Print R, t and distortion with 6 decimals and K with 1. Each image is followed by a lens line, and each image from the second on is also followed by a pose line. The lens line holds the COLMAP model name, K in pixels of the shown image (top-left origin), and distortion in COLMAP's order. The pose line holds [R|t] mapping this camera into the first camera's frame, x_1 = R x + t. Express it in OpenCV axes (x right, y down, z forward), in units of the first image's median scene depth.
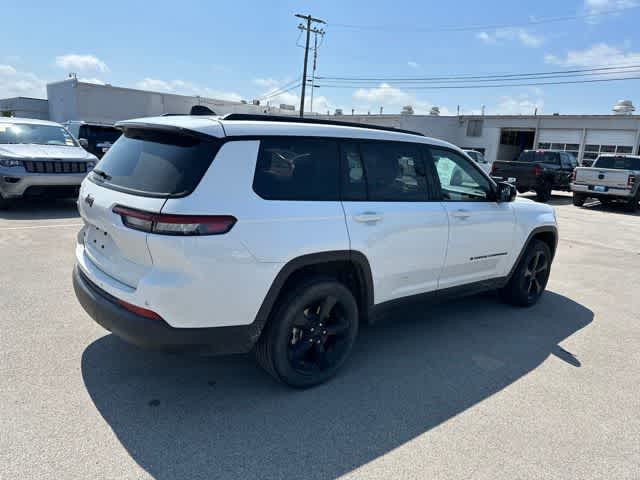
lens RADIAL K [[452.8, 0, 316.3], [0, 452.8, 239.8], [0, 0, 1]] dist [0.003064, -0.017101]
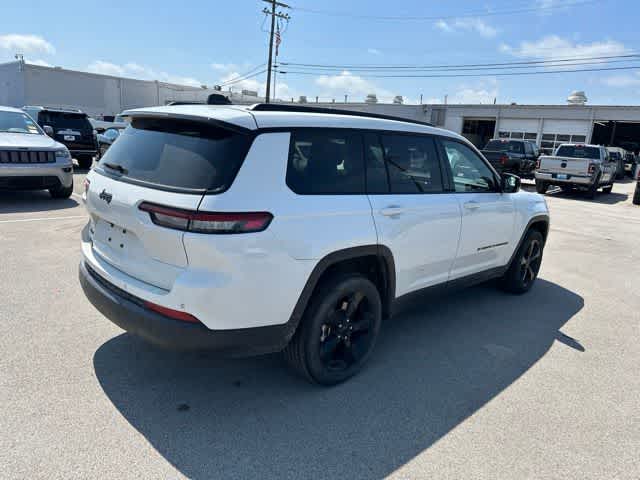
lens RADIAL K [[452.8, 0, 317.7], [0, 452.8, 241.3], [0, 0, 1]] dist [0.003064, -0.017101]
pose [[0.995918, -0.015954, 0.088847, -0.114410], [0.013326, 0.999458, 0.030098, -0.012599], [-0.089279, -0.028791, 0.995590, 0.022944]]
